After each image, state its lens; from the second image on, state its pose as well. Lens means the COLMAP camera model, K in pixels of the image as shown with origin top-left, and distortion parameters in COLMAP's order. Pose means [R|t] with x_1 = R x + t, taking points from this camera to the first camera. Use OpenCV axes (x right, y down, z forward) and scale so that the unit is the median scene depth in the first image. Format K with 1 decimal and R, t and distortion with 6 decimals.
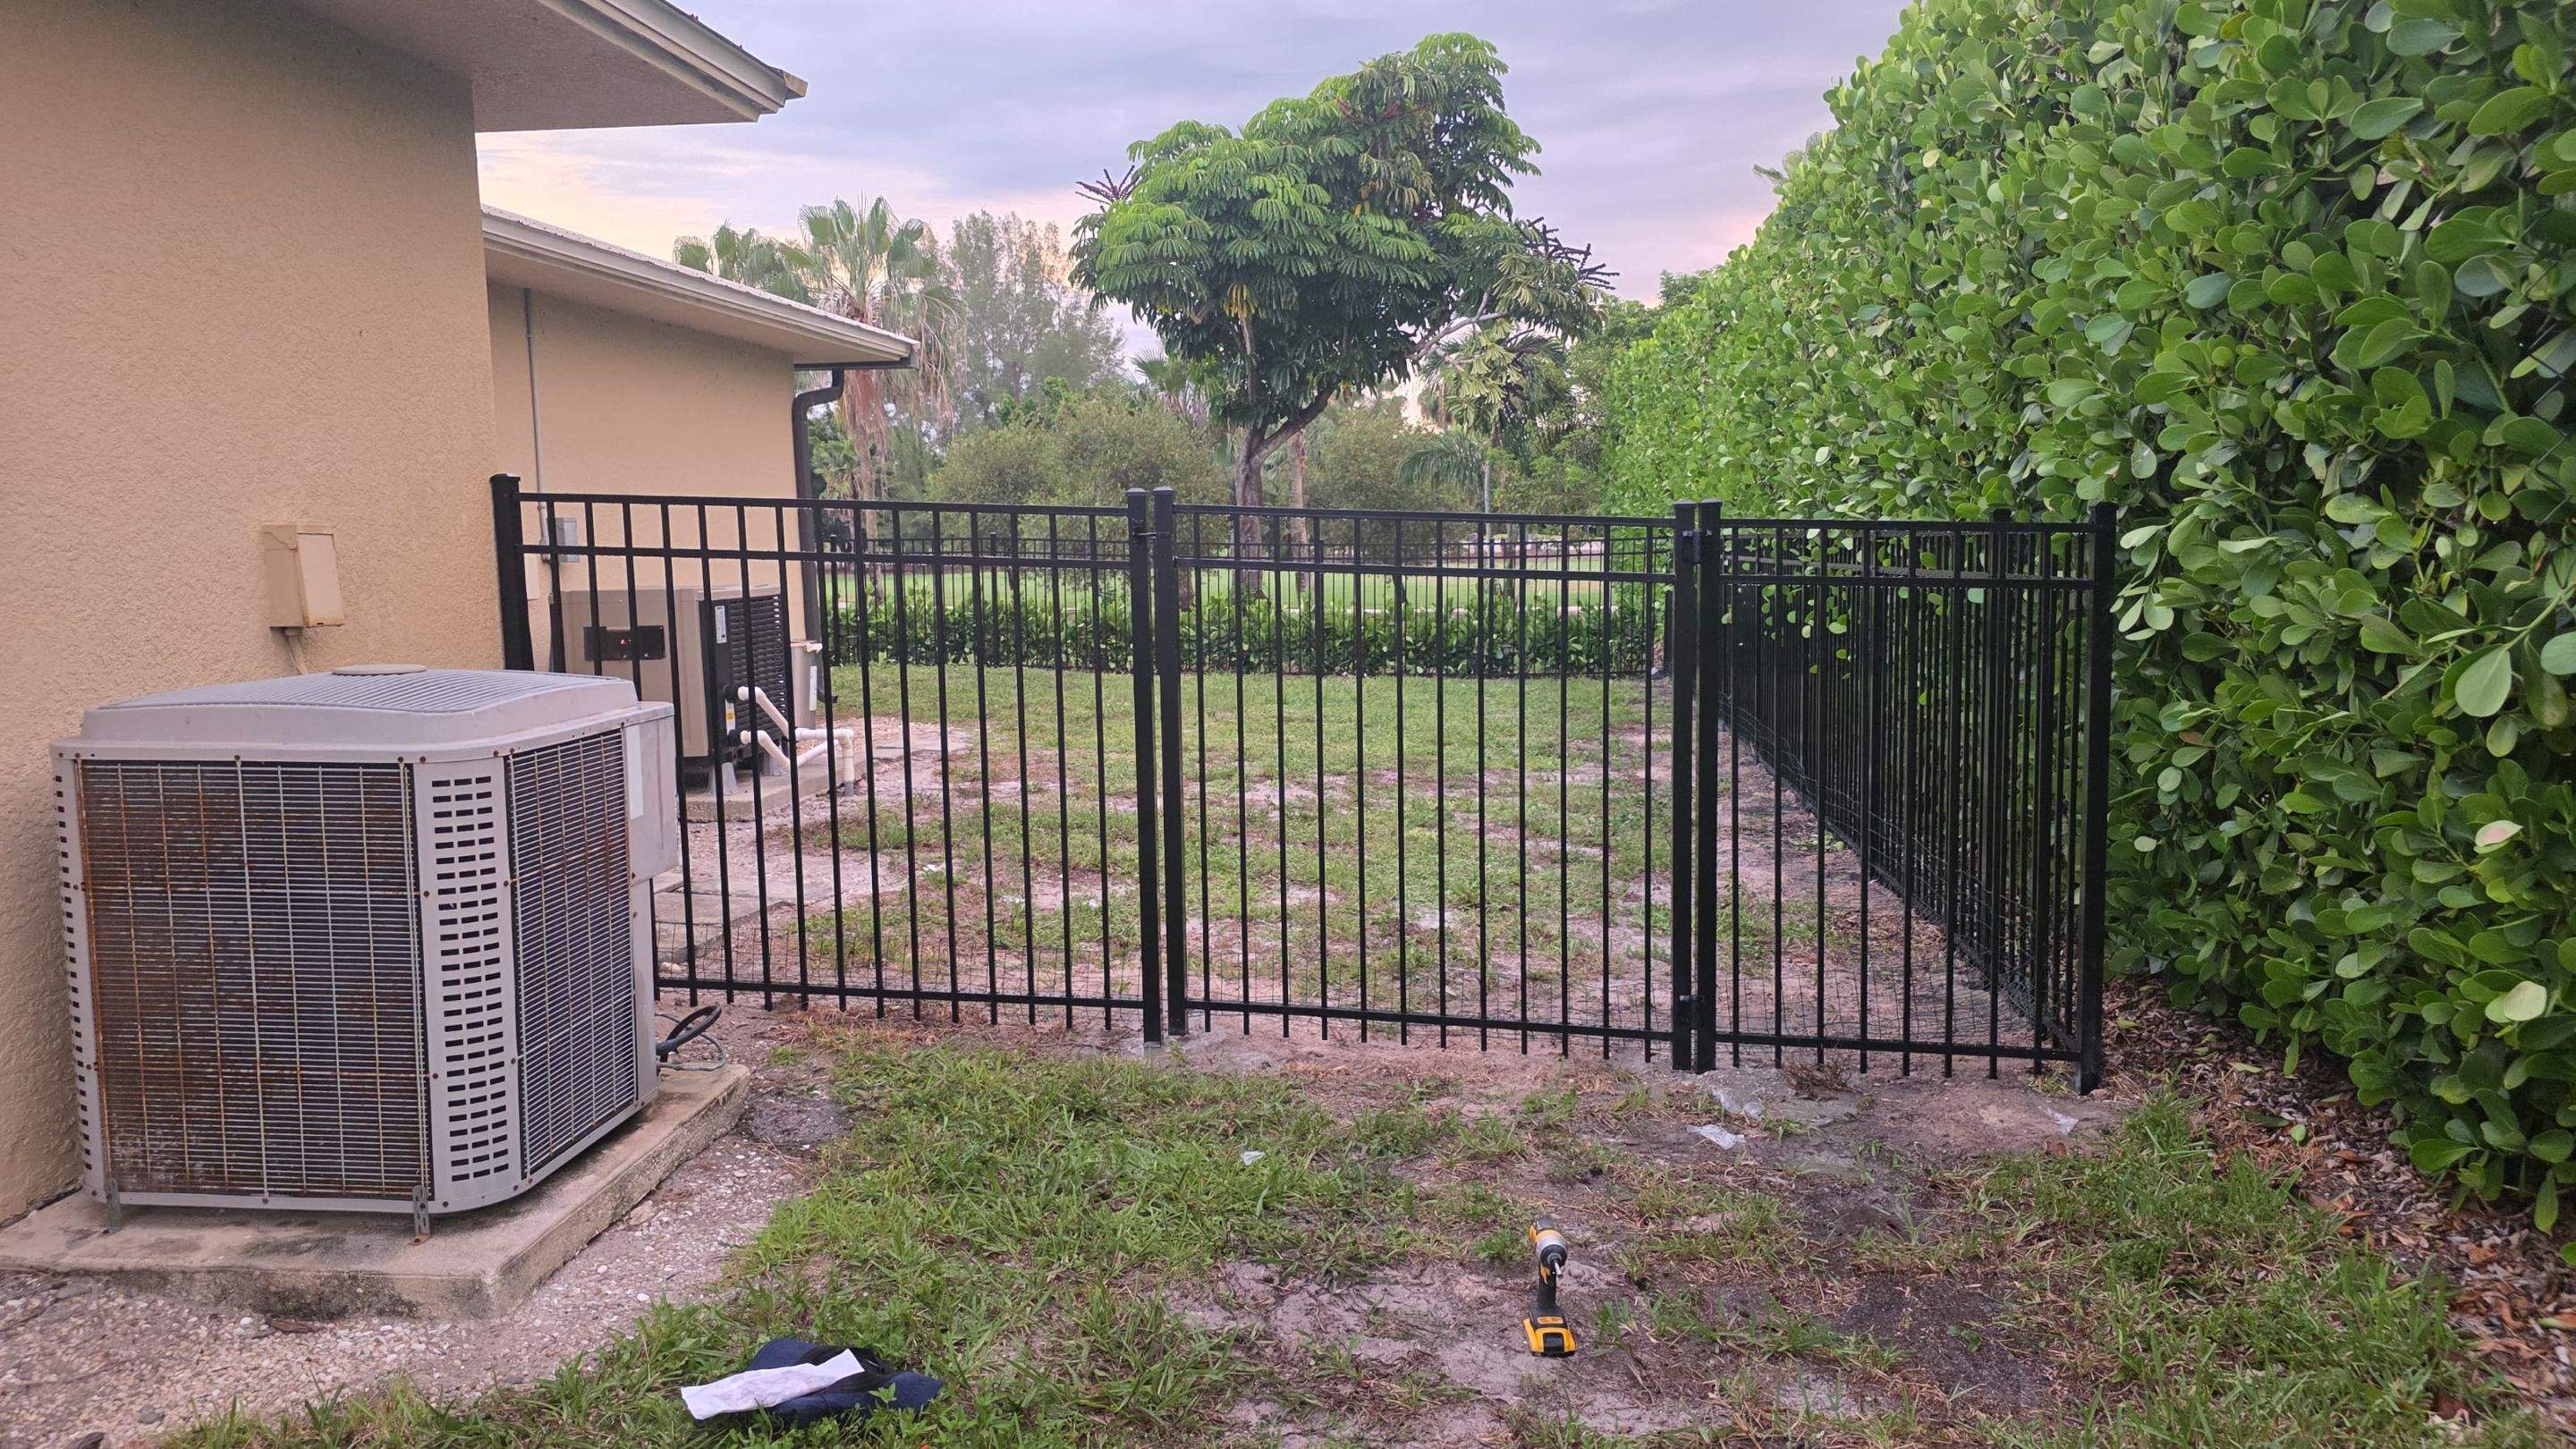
lens RADIAL K [[1625.7, 0, 1267.0], [0, 1625.7, 713.5], [0, 0, 1]] dist [0.005670, -0.026452]
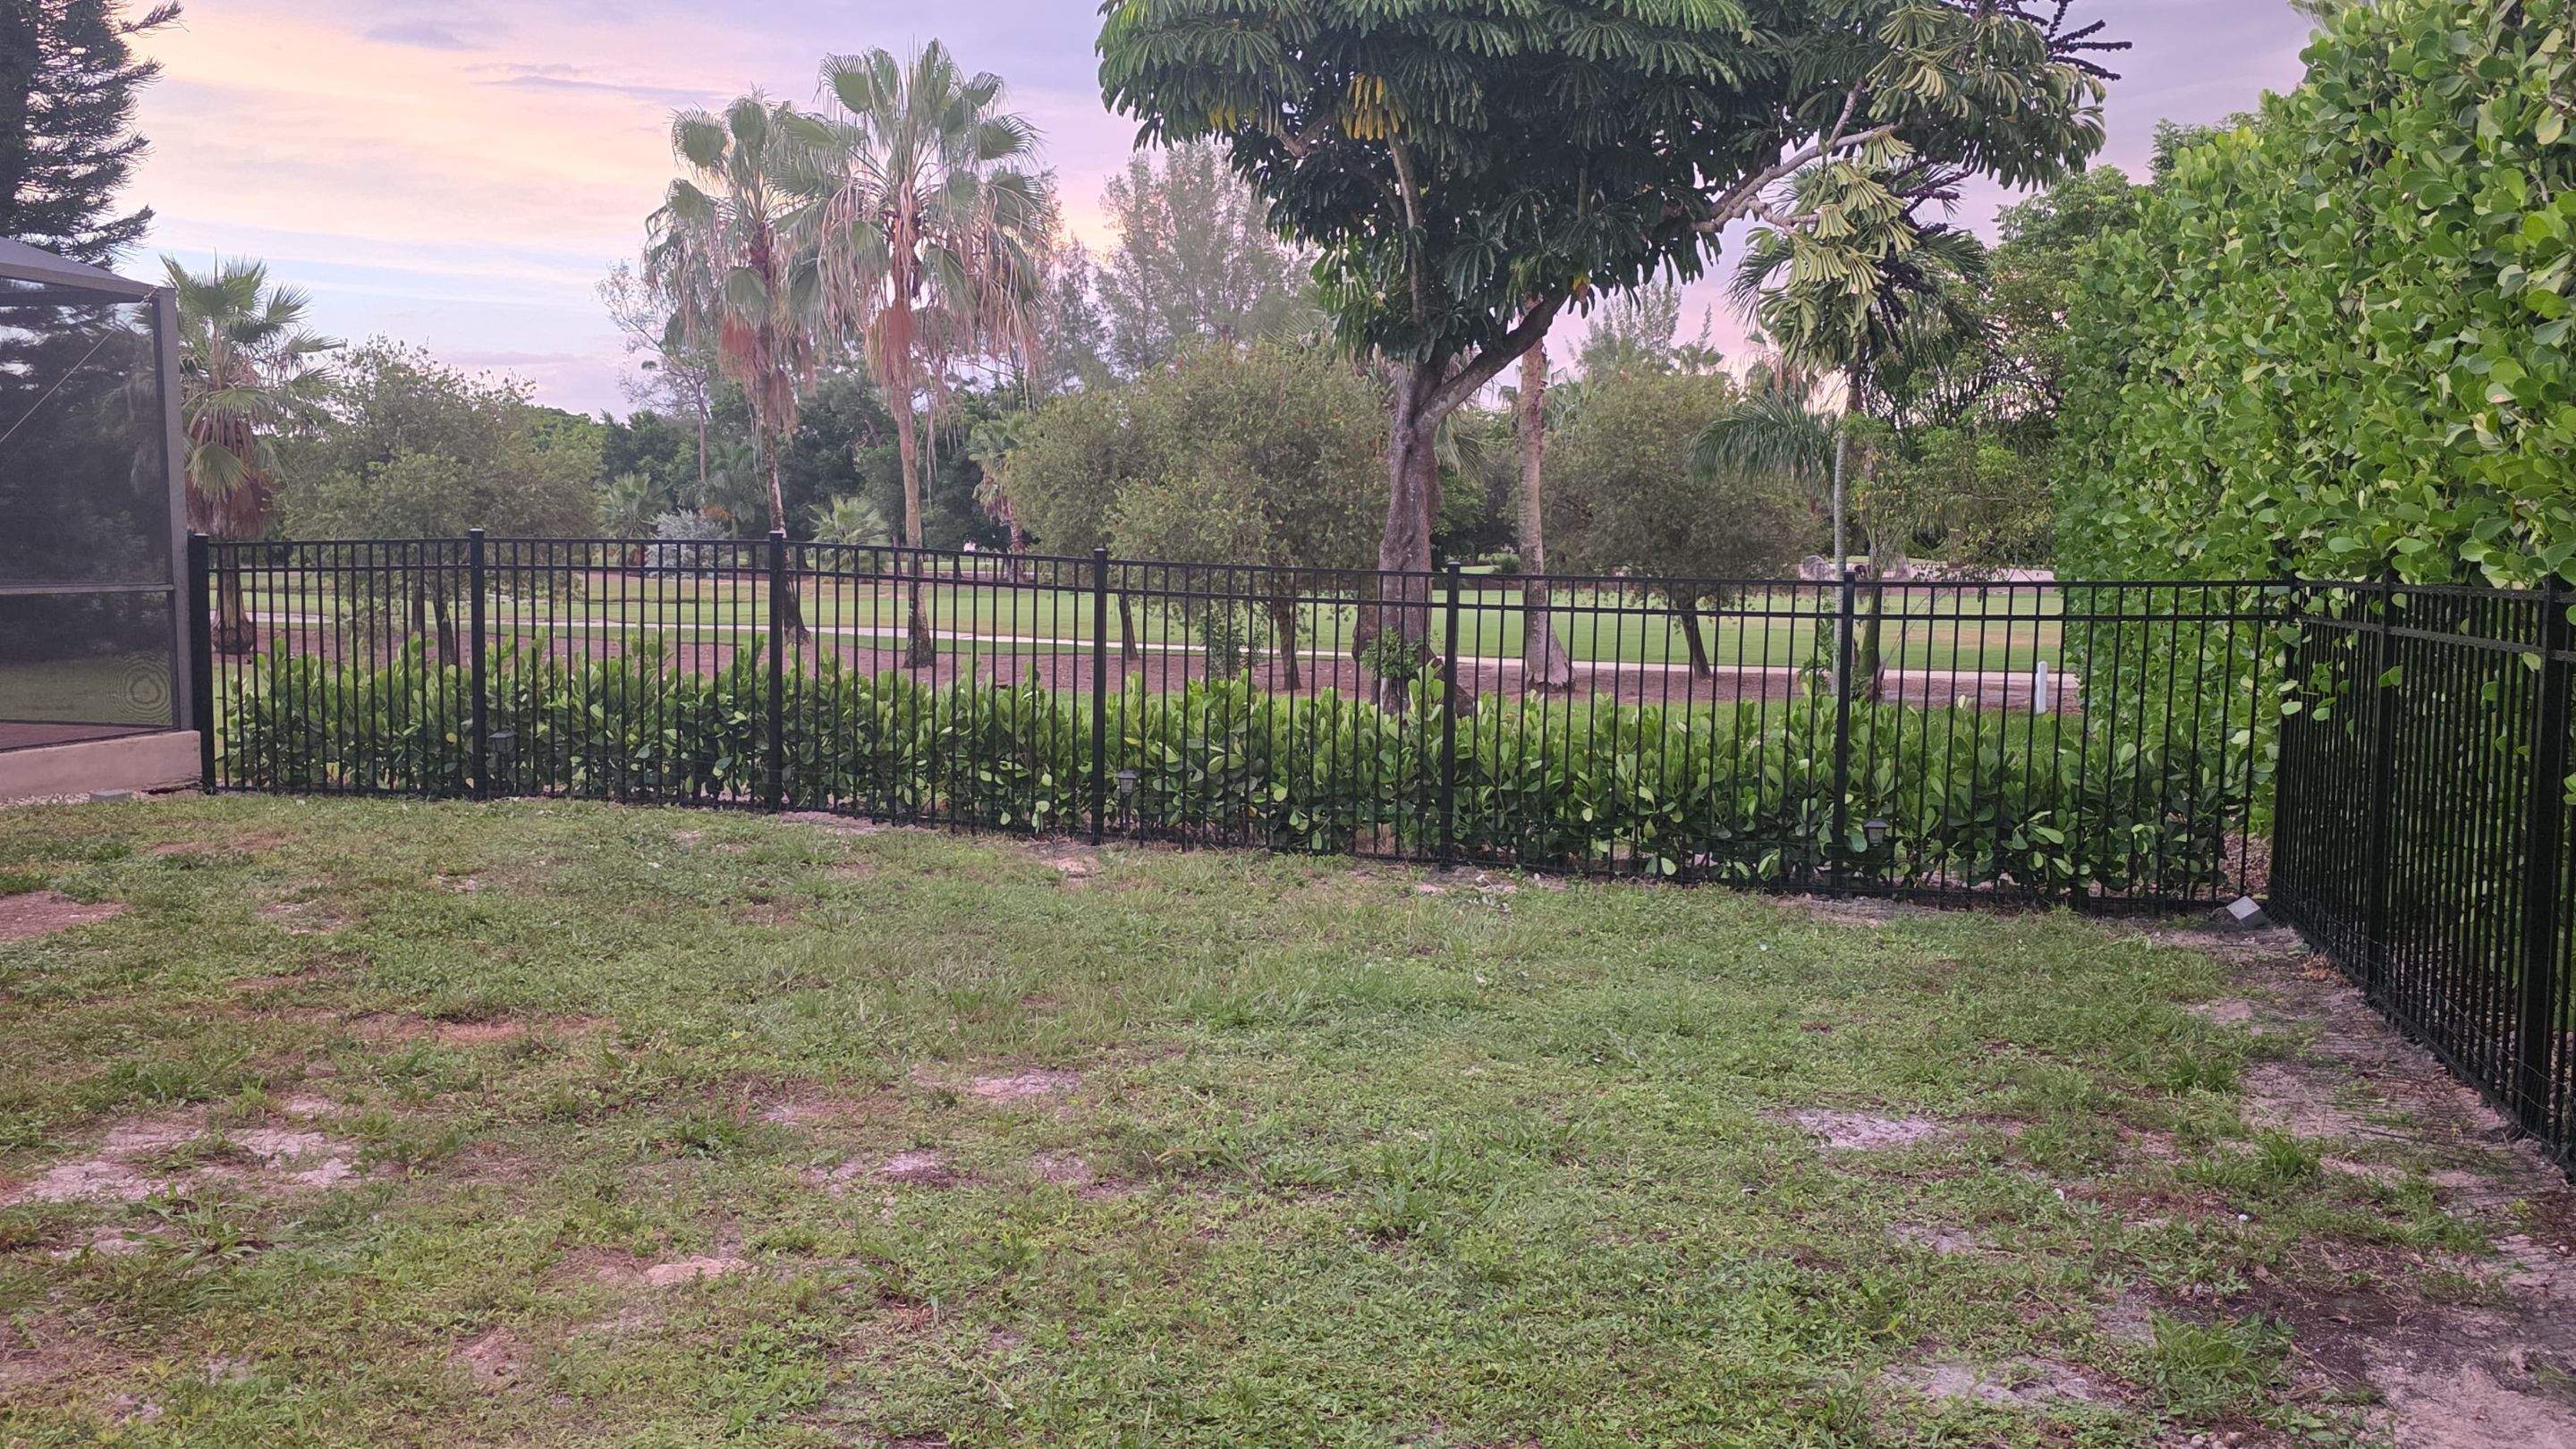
lens RADIAL K [[1738.1, 0, 1303.4], [0, 1738.1, 700.9], [0, 0, 1]] dist [0.040724, -0.035309]
pose [[0.986960, 0.037797, -0.156464, 0.999054], [-0.041082, 0.998997, -0.017814, -0.851136], [0.155634, 0.024009, 0.987523, 7.547429]]
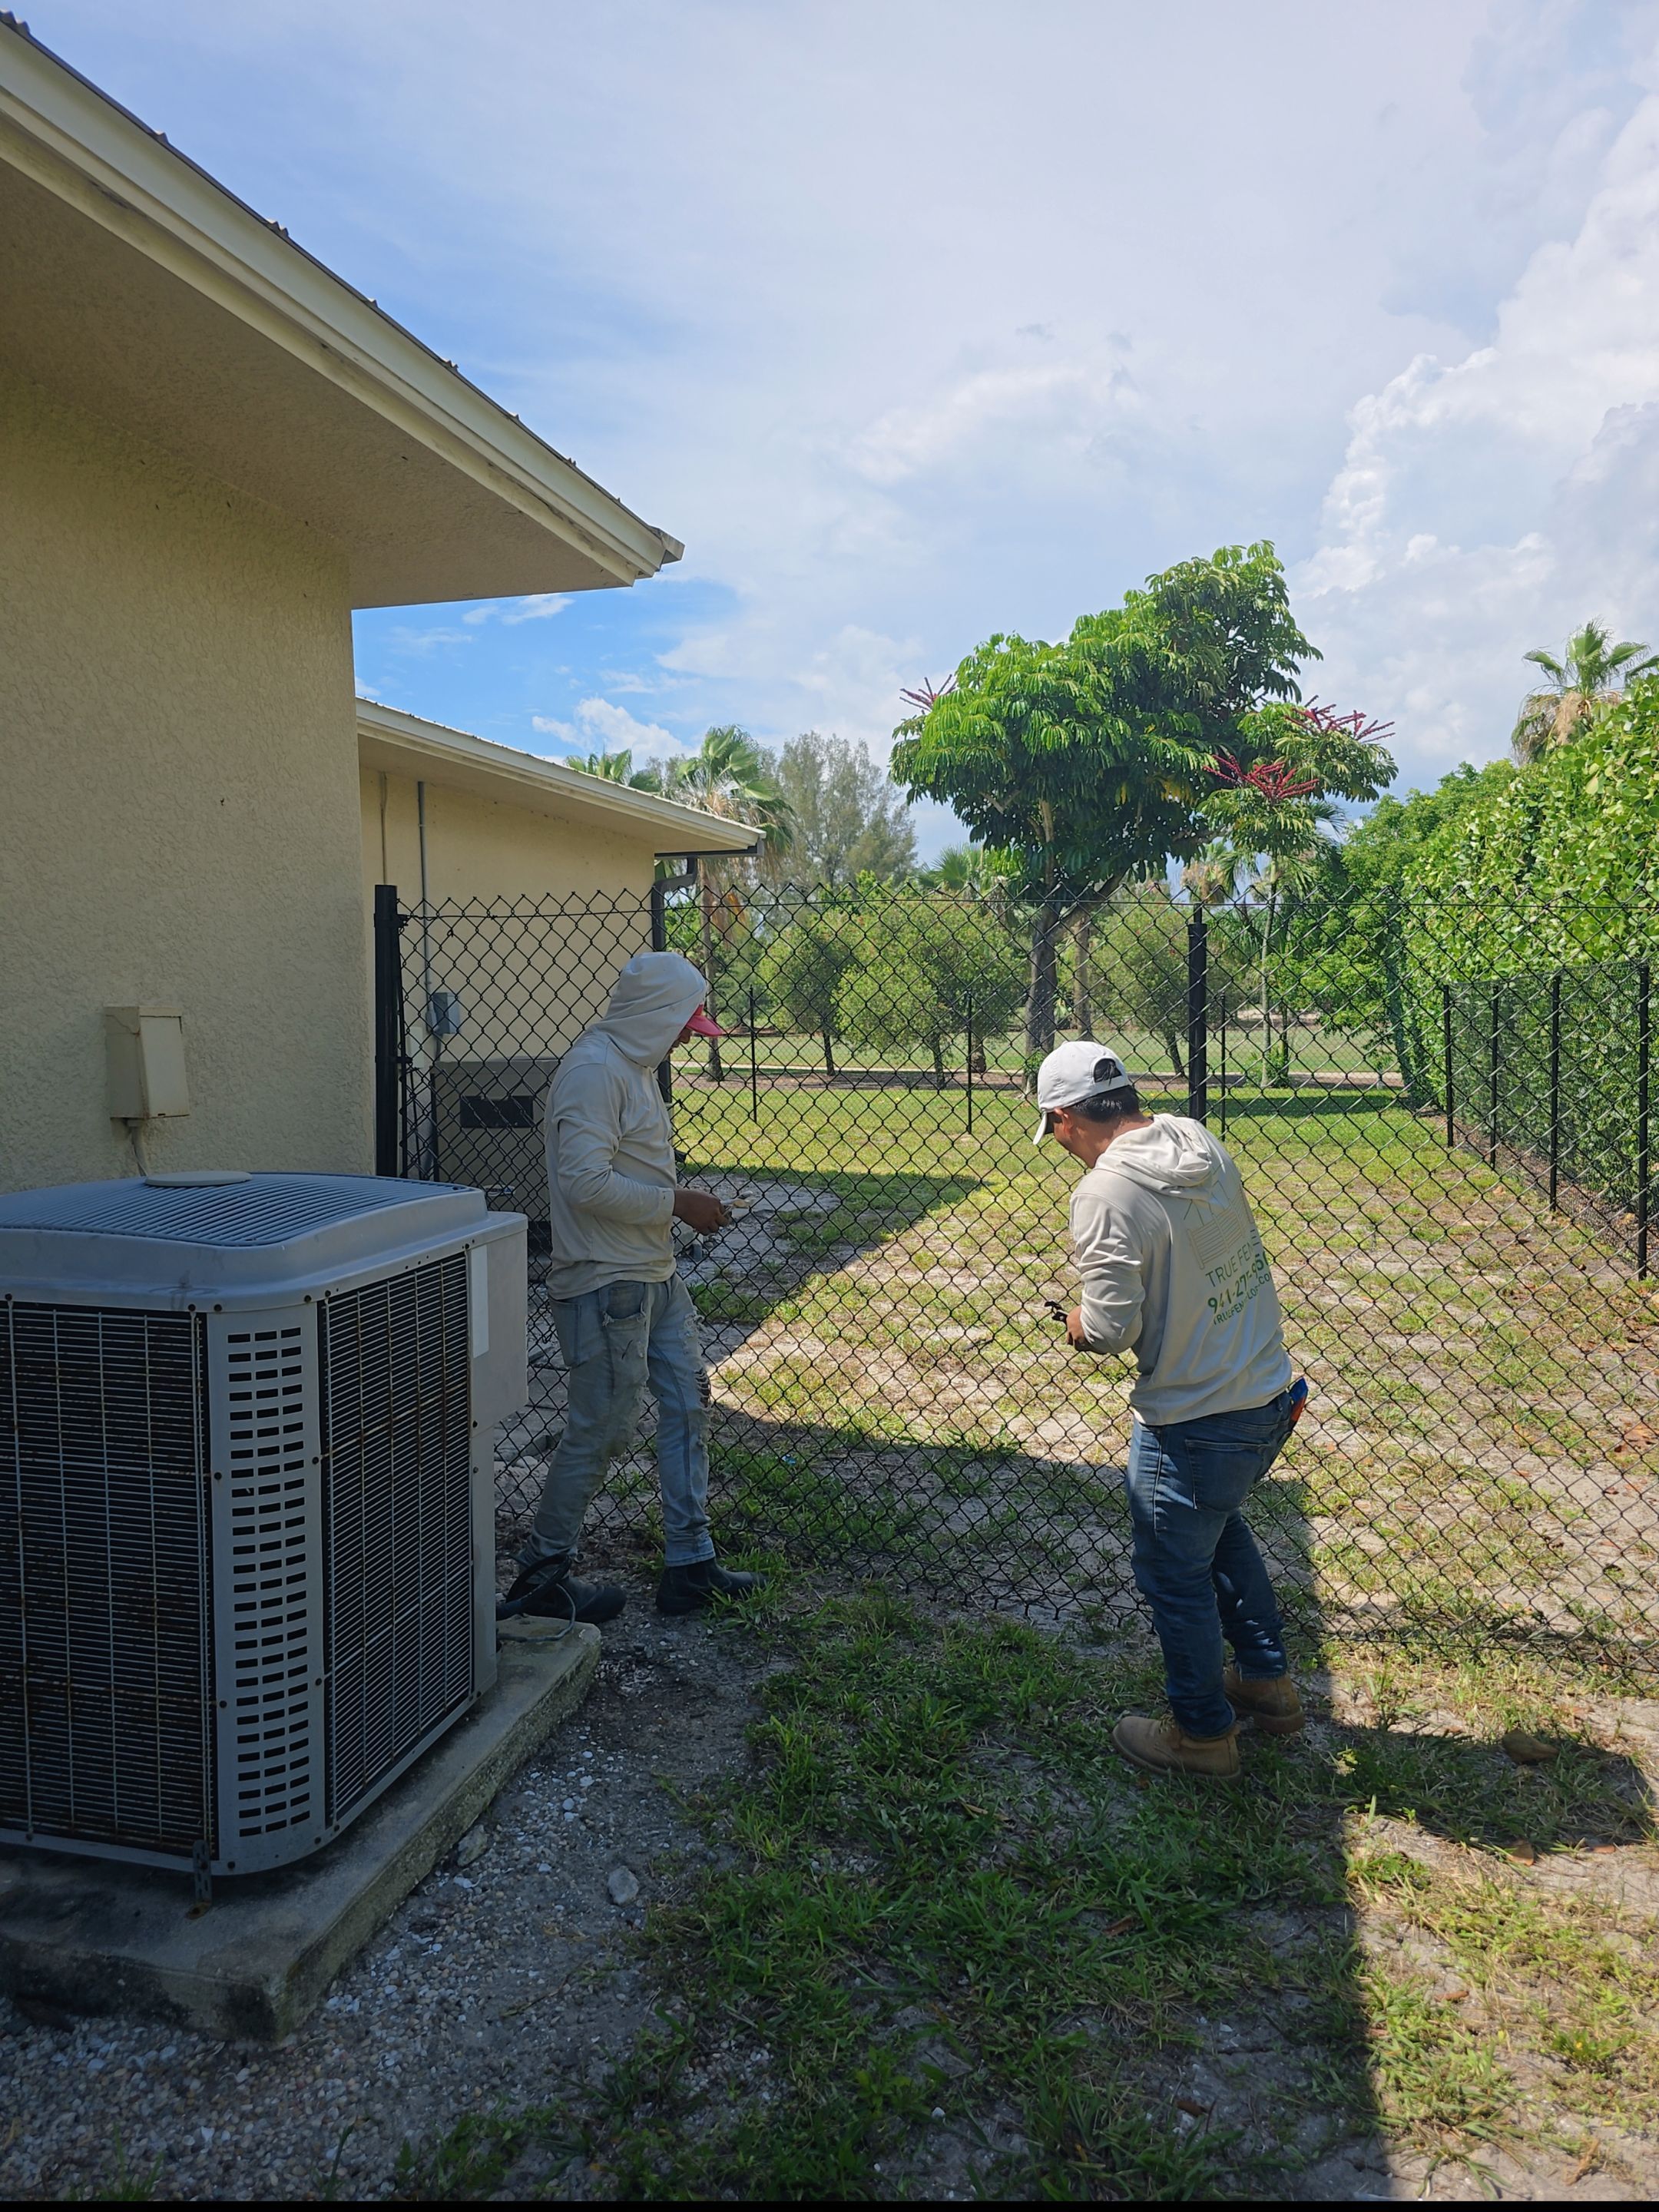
lens RADIAL K [[1406.5, 0, 799.8], [0, 1406.5, 1110.6], [0, 0, 1]] dist [0.057844, -0.102856]
pose [[0.984722, 0.014145, -0.173557, -0.110809], [-0.019707, 0.999345, -0.030367, -0.048812], [0.173014, 0.033323, 0.984355, 0.335621]]
